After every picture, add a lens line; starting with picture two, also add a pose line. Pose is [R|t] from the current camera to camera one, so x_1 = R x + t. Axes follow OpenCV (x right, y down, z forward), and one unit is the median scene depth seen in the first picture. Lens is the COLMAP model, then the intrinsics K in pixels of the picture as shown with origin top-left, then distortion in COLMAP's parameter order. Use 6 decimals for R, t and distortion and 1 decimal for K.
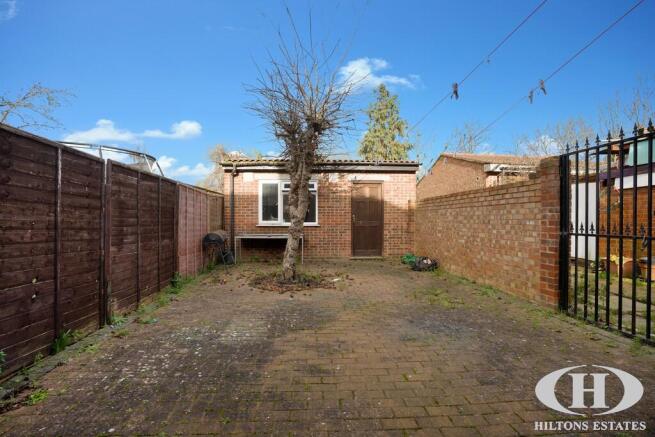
lens RADIAL K [[293.2, 0, 328.6], [0, 293.2, 220.6], [0, 0, 1]] dist [-0.001304, -0.000202]
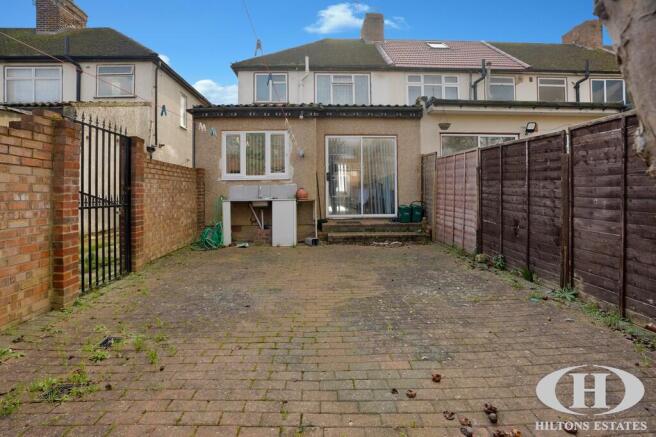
lens RADIAL K [[293.6, 0, 299.7], [0, 293.6, 191.9], [0, 0, 1]] dist [-0.001304, -0.000202]
pose [[-0.991733, 0.007639, 0.128093, 0.009735], [0.007426, 0.999970, -0.002143, 0.001351], [-0.128105, -0.001174, -0.991760, 1.829001]]
